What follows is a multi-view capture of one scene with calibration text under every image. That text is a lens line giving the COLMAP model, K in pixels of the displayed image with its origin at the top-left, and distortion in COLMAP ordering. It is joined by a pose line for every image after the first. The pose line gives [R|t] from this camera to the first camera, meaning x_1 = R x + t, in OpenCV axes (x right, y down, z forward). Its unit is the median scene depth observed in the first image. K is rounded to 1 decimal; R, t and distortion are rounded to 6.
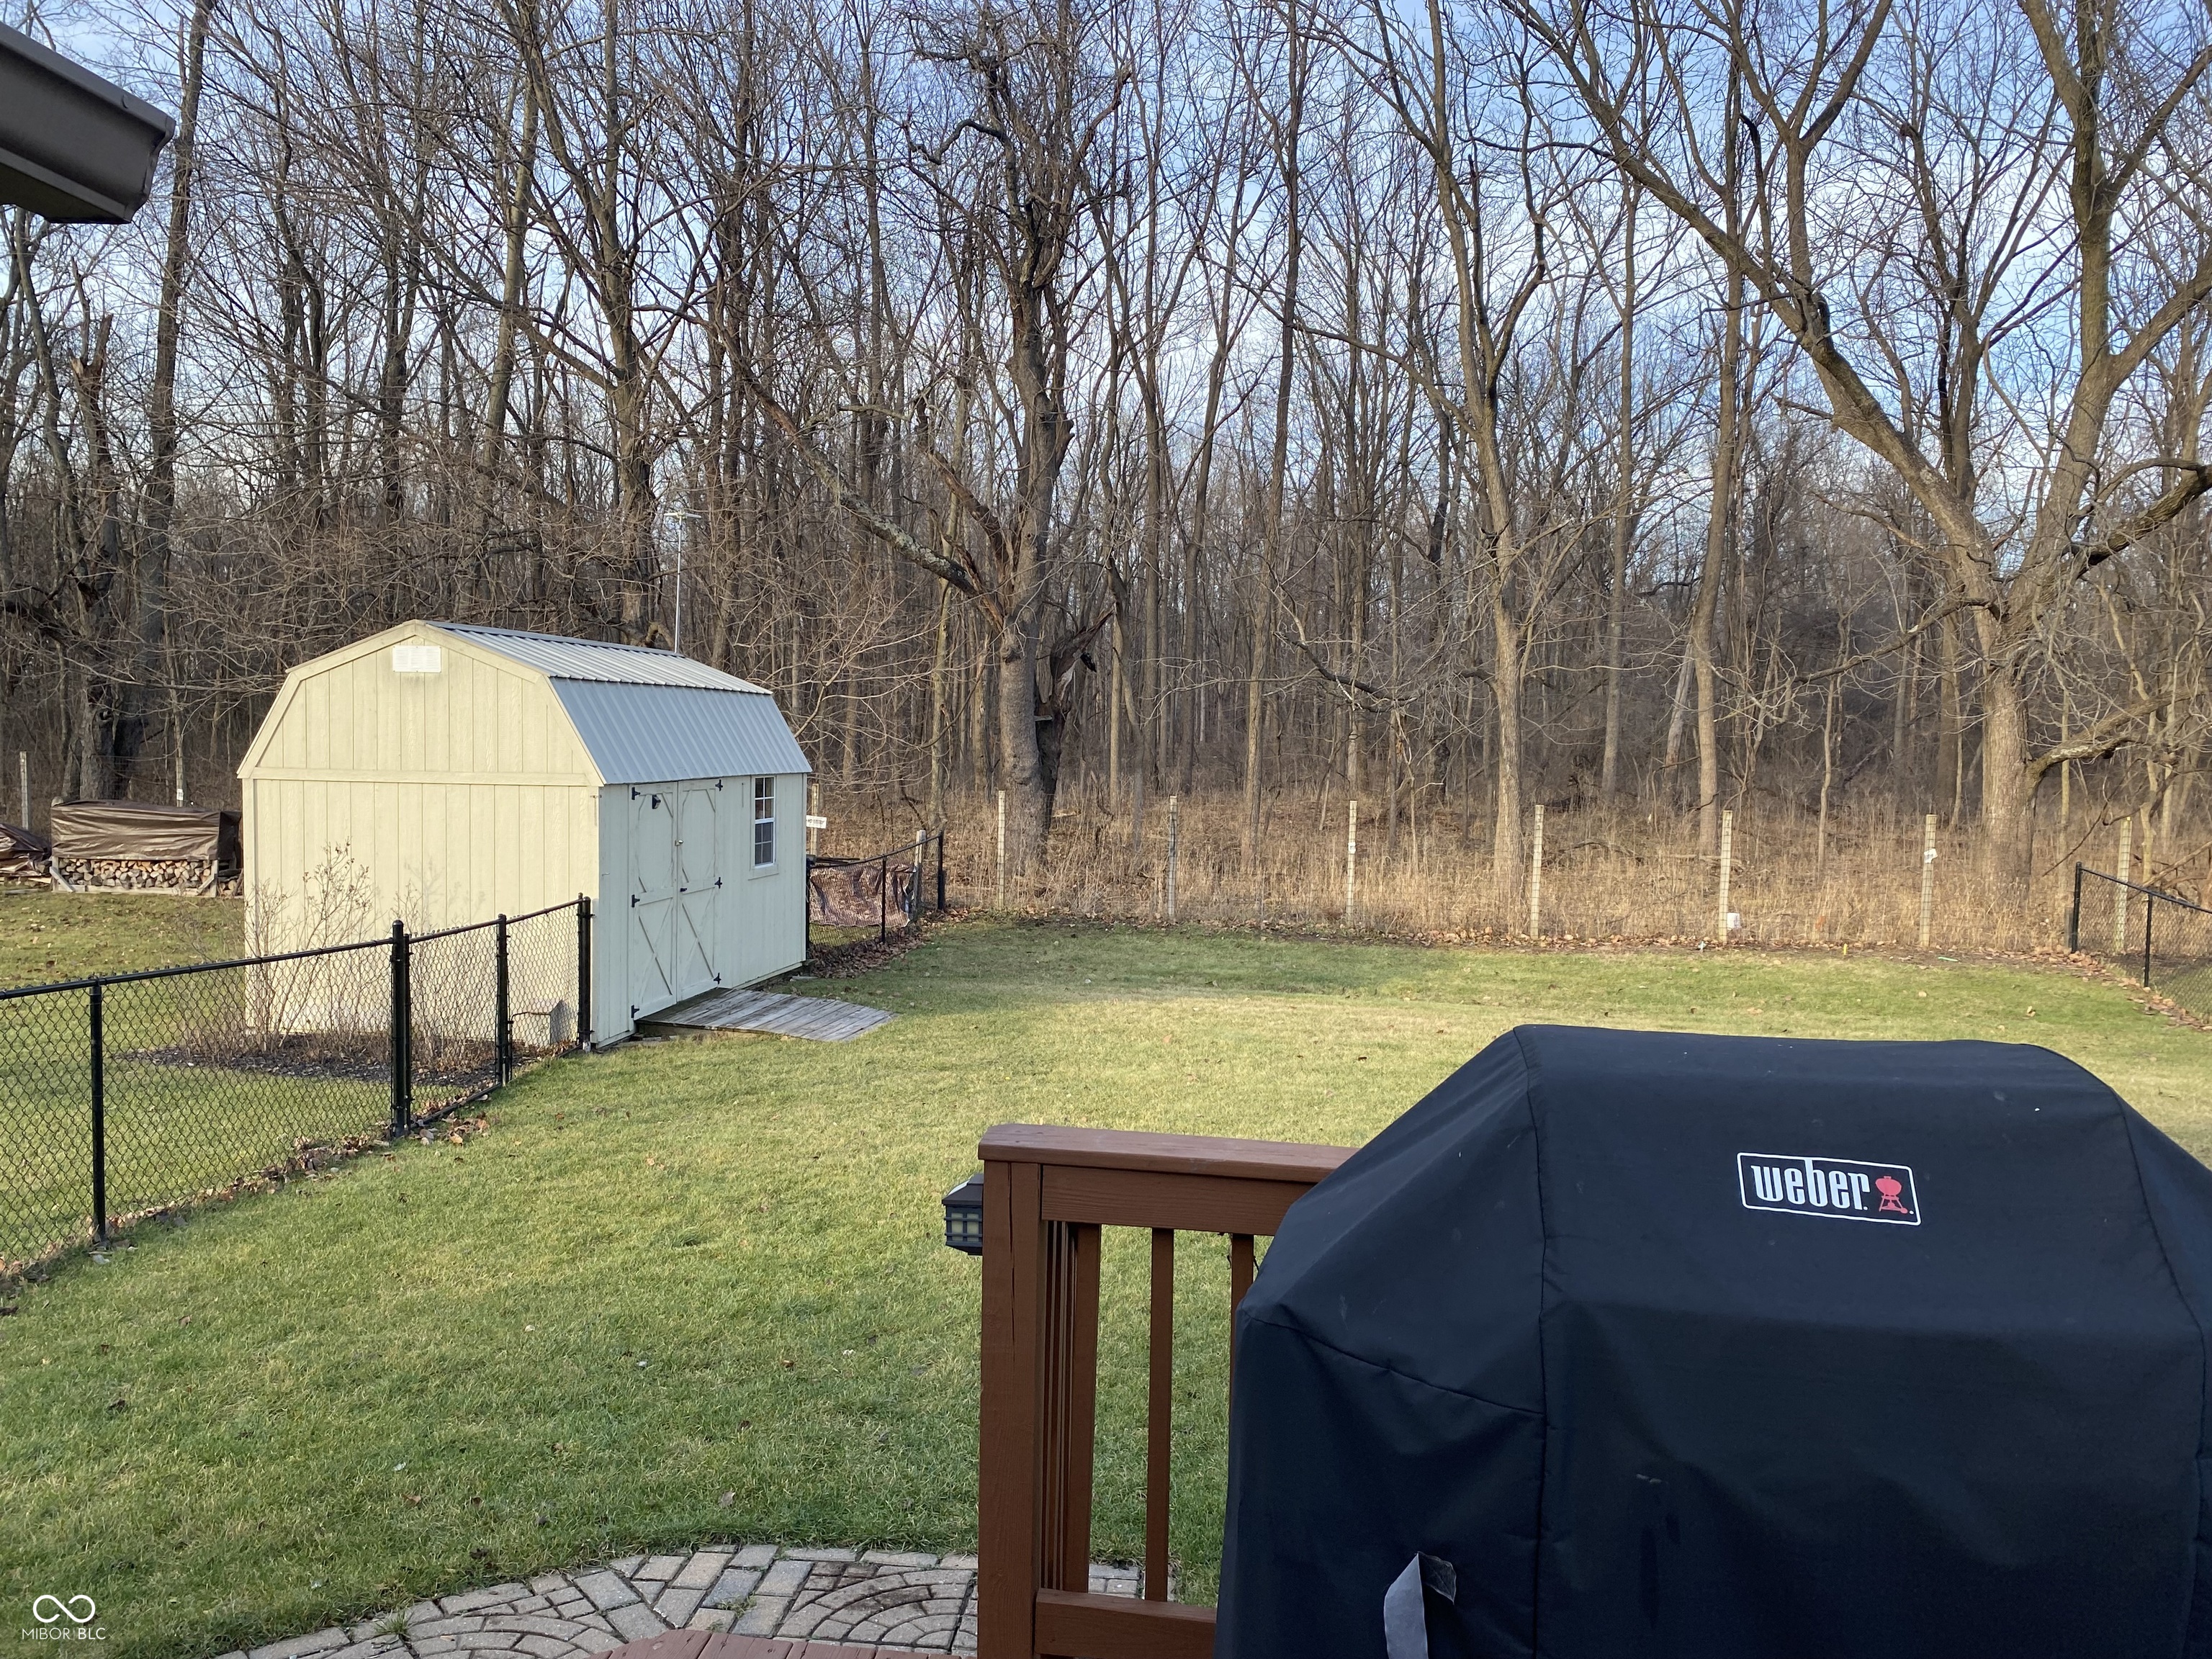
lens RADIAL K [[1692.2, 0, 1106.0], [0, 1692.2, 829.5], [0, 0, 1]] dist [-0.001762, 0.000509]
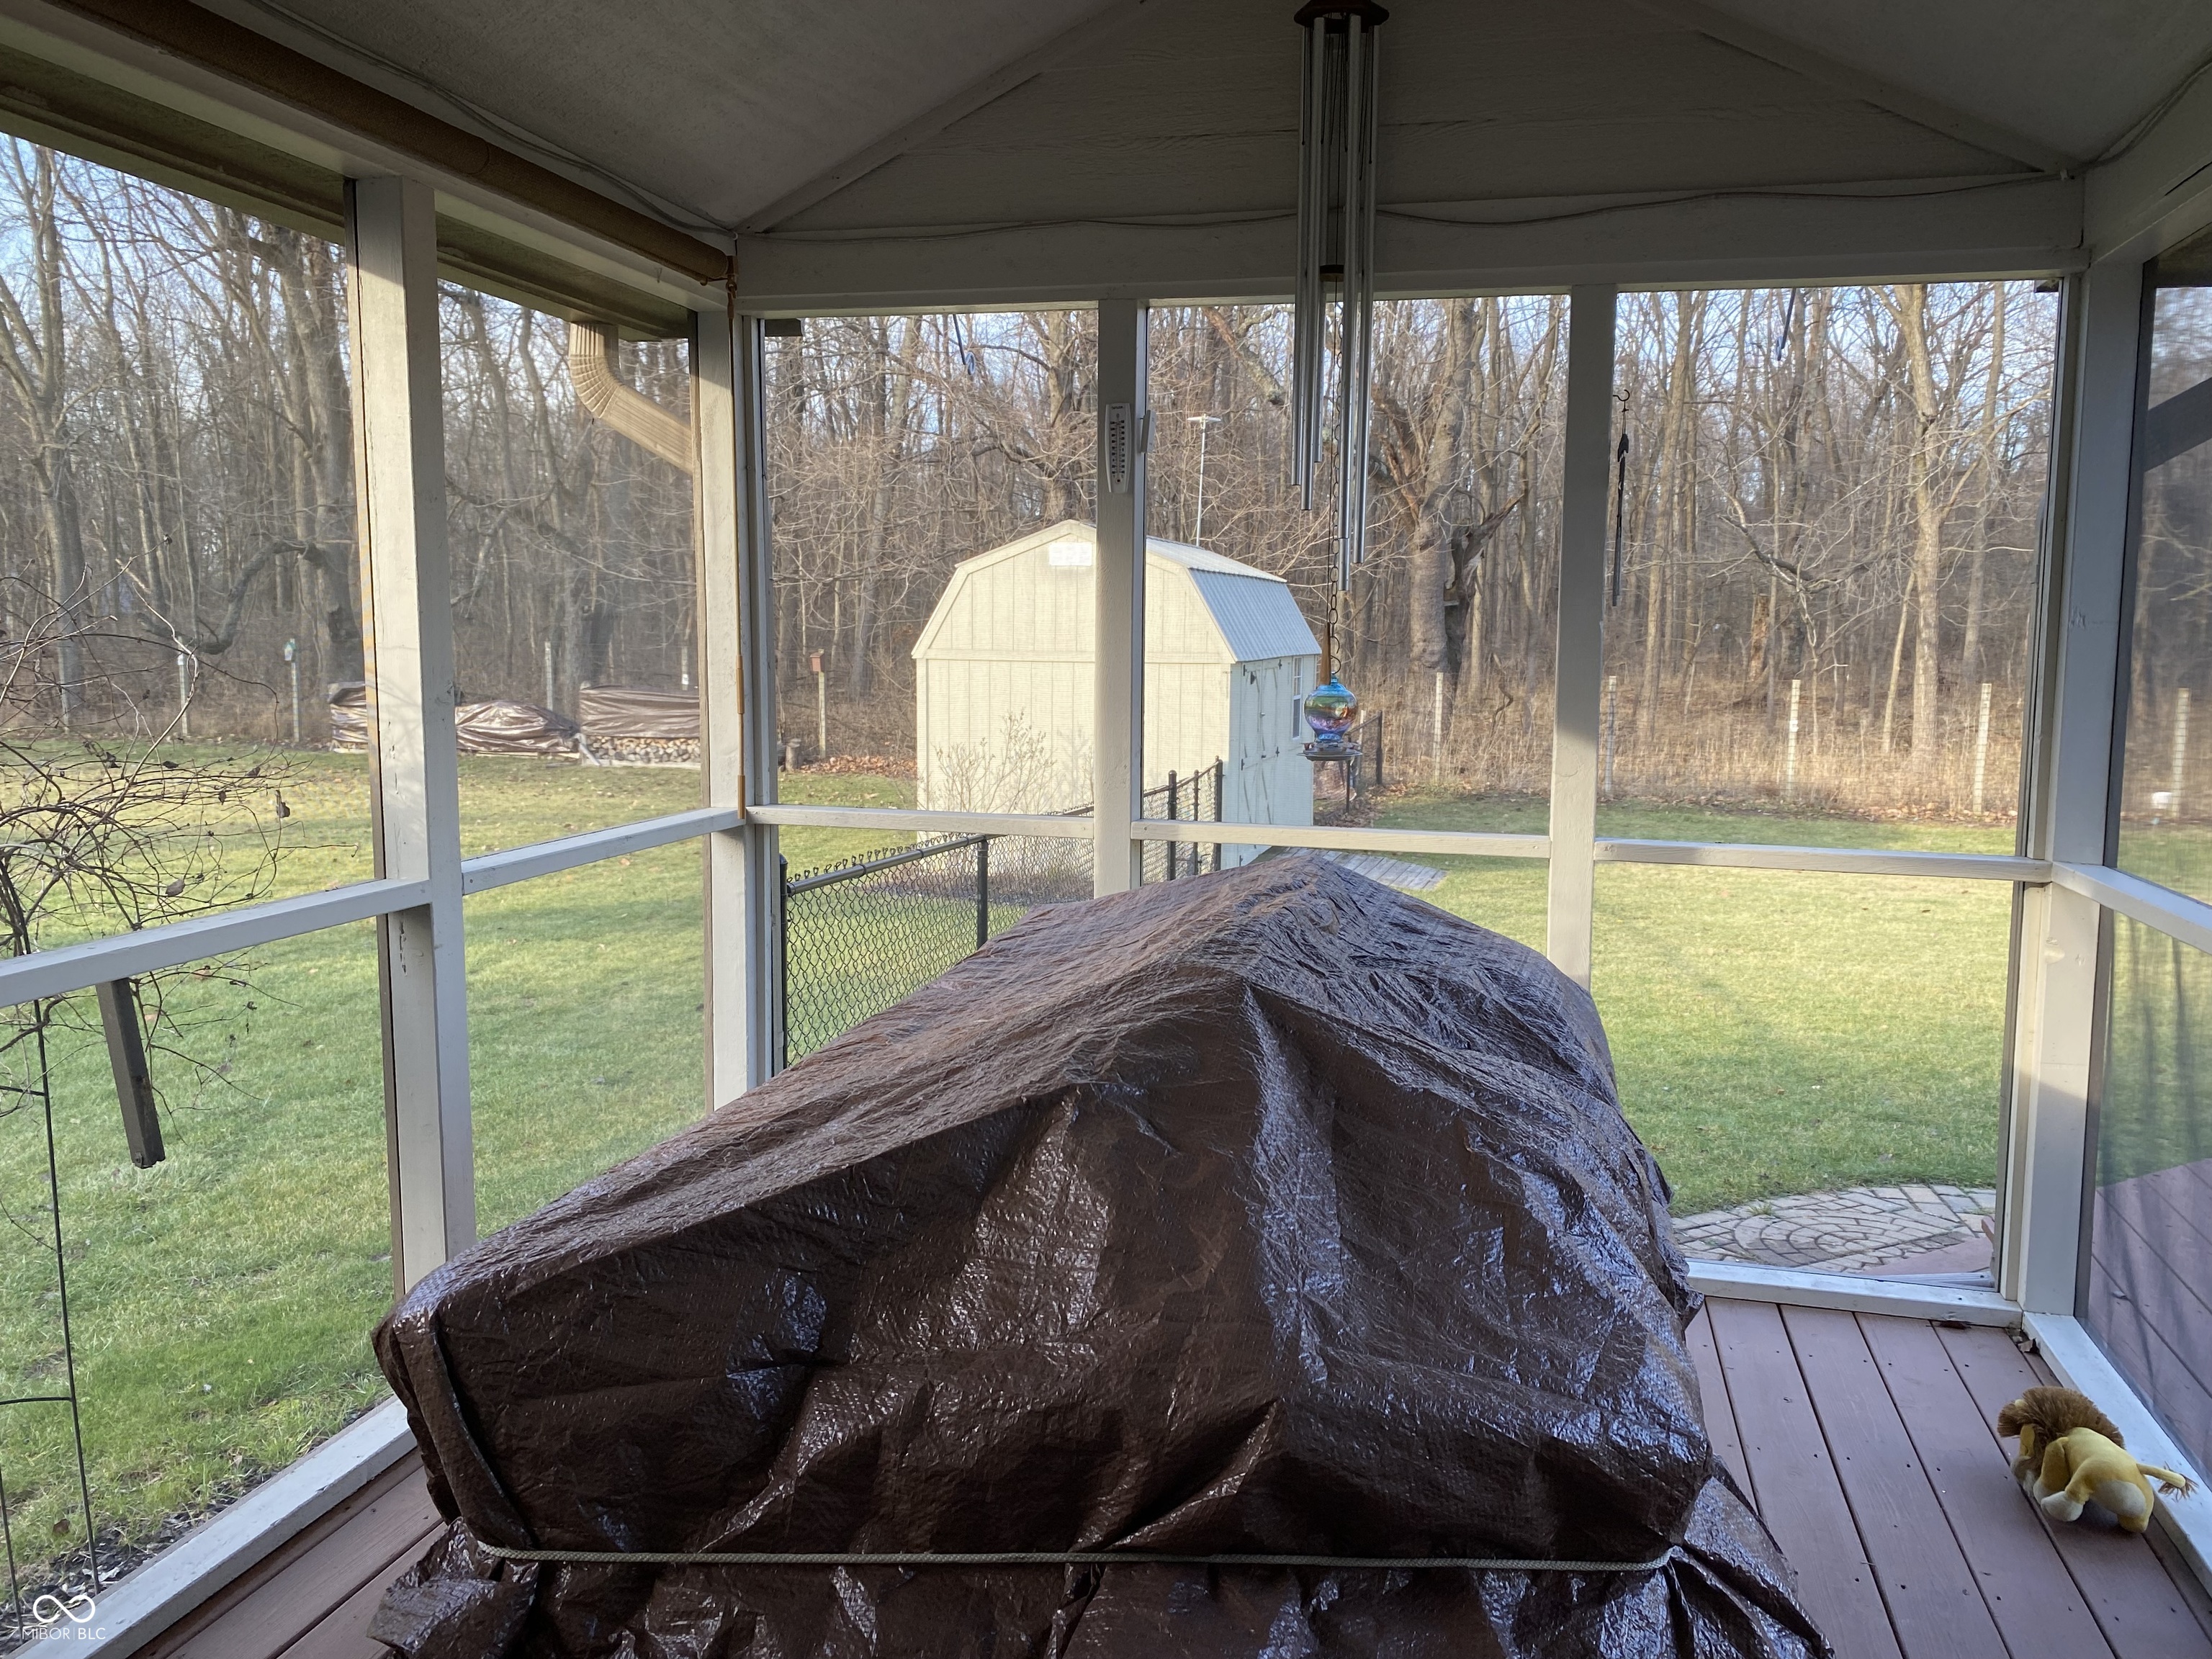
lens RADIAL K [[1692.2, 0, 1106.0], [0, 1692.2, 829.5], [0, 0, 1]] dist [-0.001762, 0.000509]
pose [[0.990141, 0.009103, -0.139776, -0.207202], [-0.000034, 0.997902, 0.064746, 0.011164], [0.140072, -0.064103, 0.988064, -0.137969]]
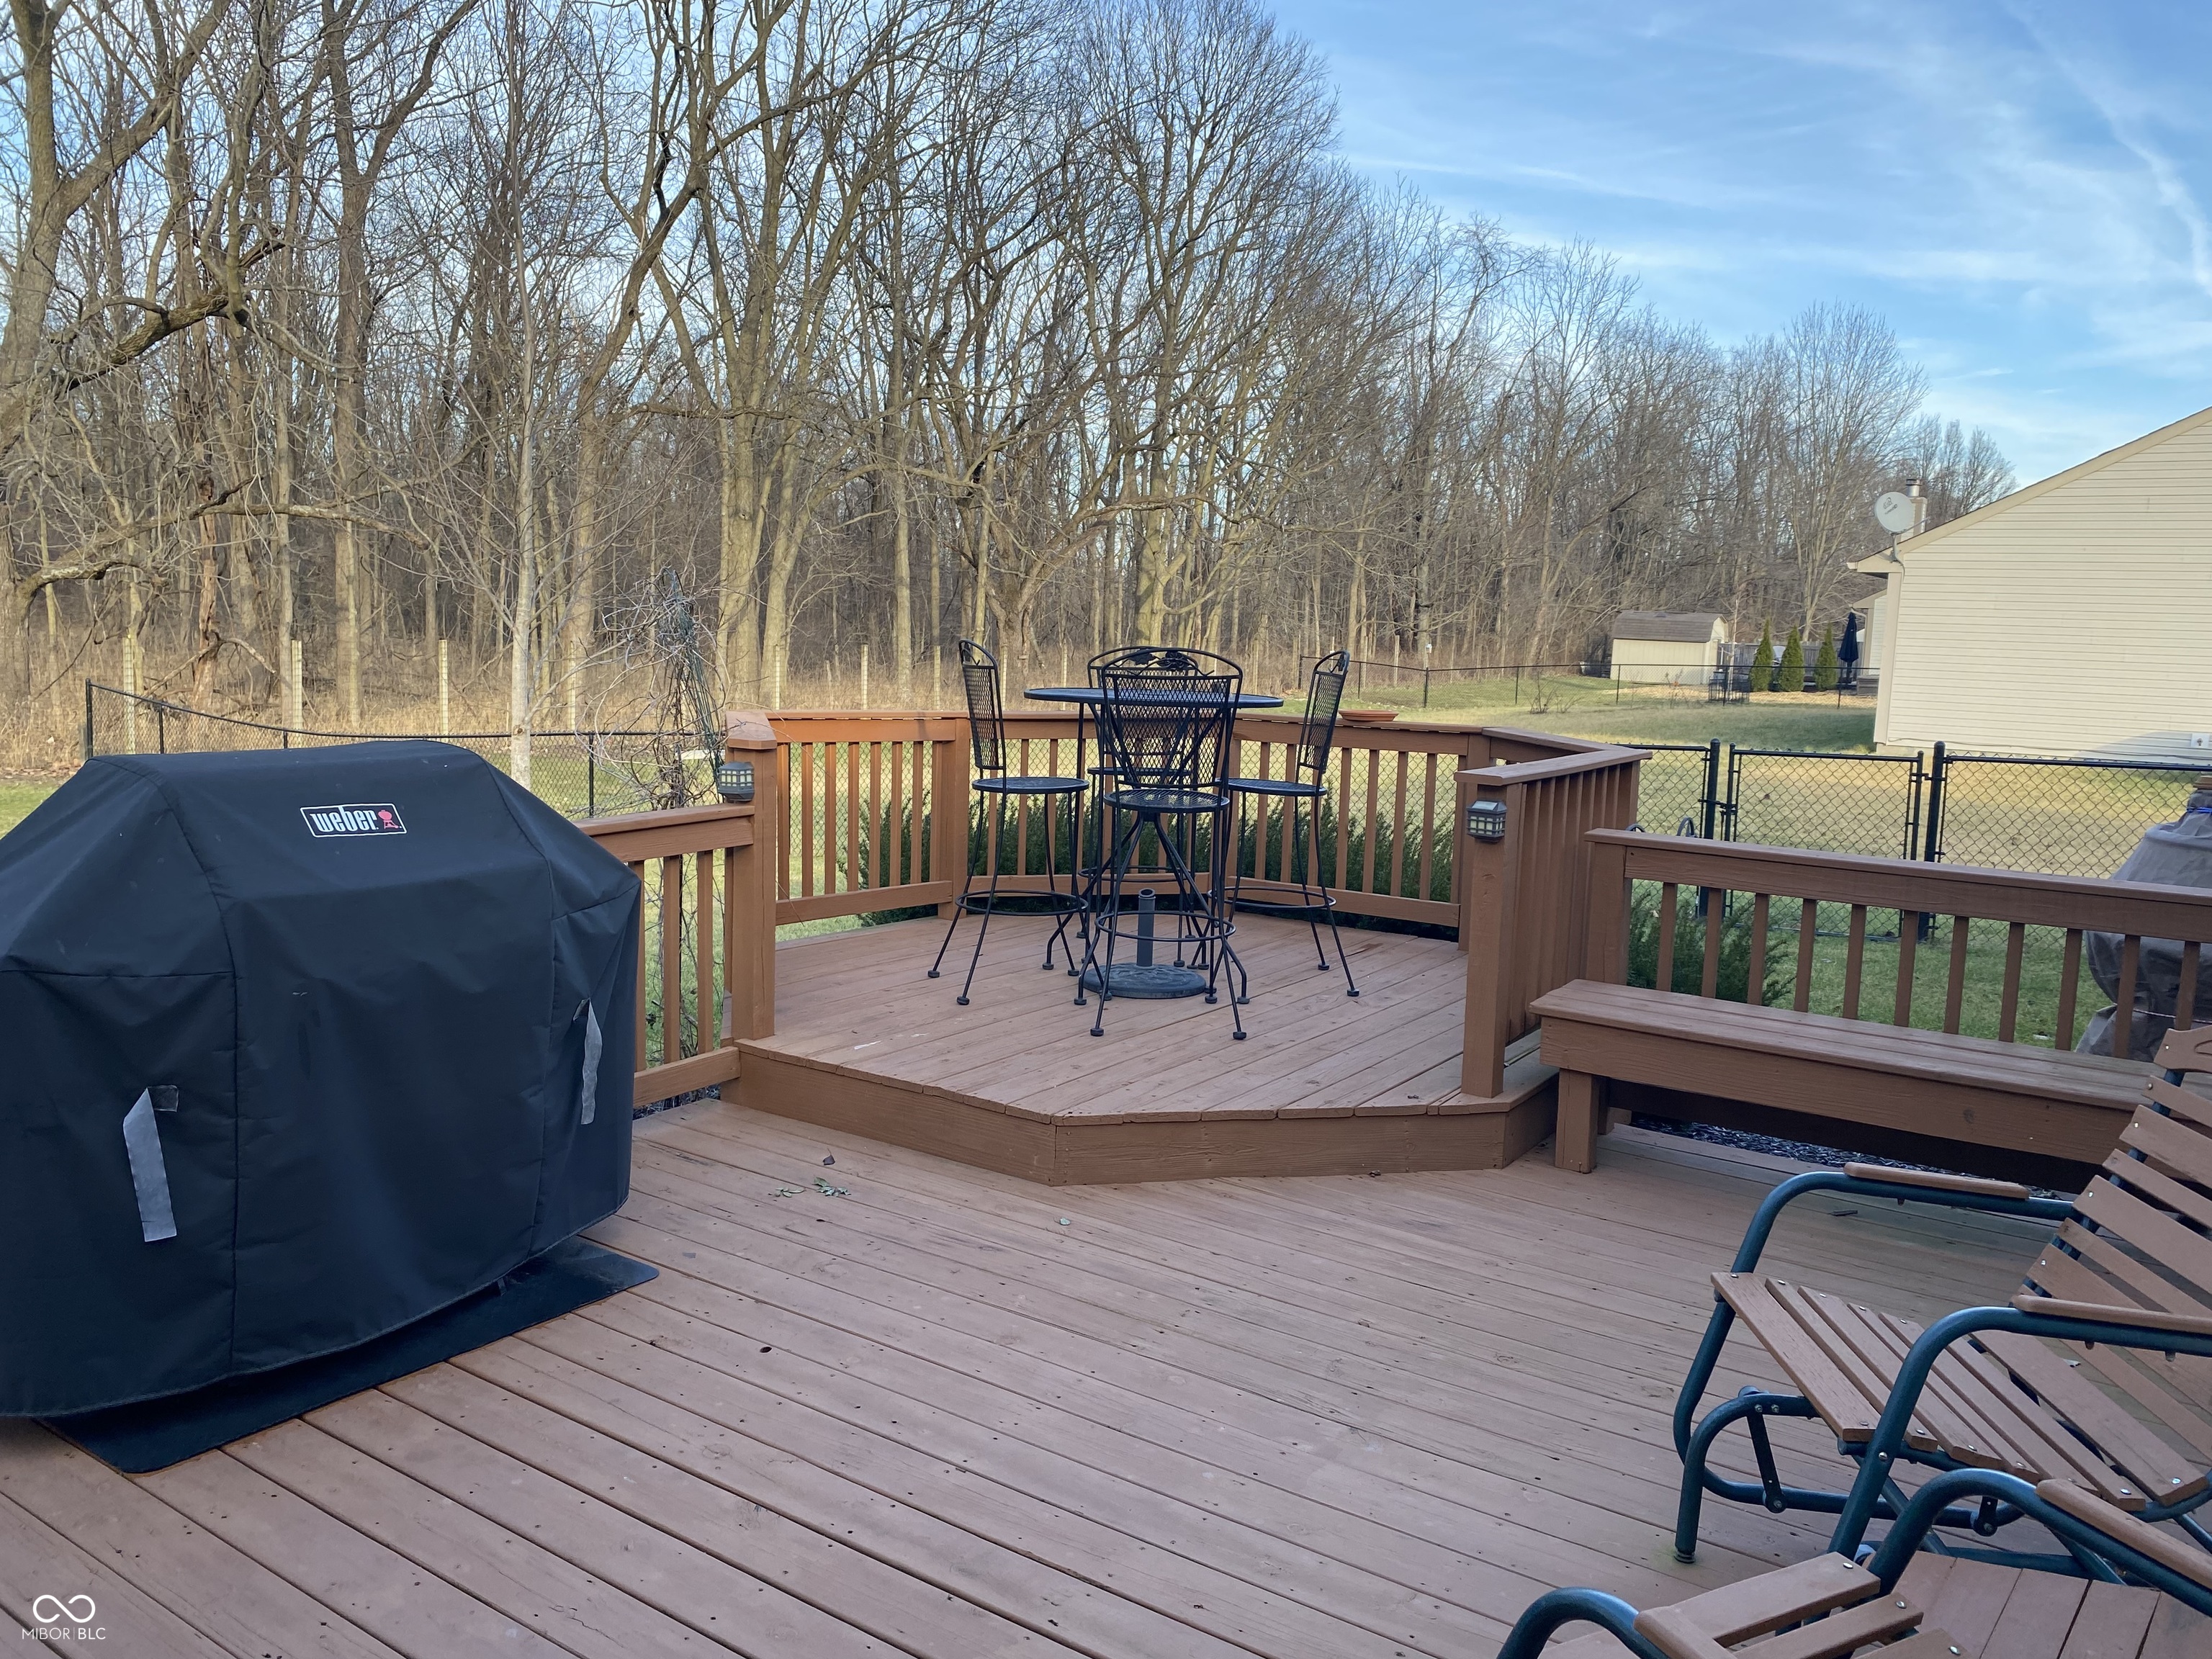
lens RADIAL K [[1692.2, 0, 1106.0], [0, 1692.2, 829.5], [0, 0, 1]] dist [-0.001762, 0.000509]
pose [[0.456944, -0.116322, 0.881857, -0.730432], [0.024543, 0.992684, 0.118224, 0.037300], [-0.889157, -0.032378, 0.456456, -0.452331]]
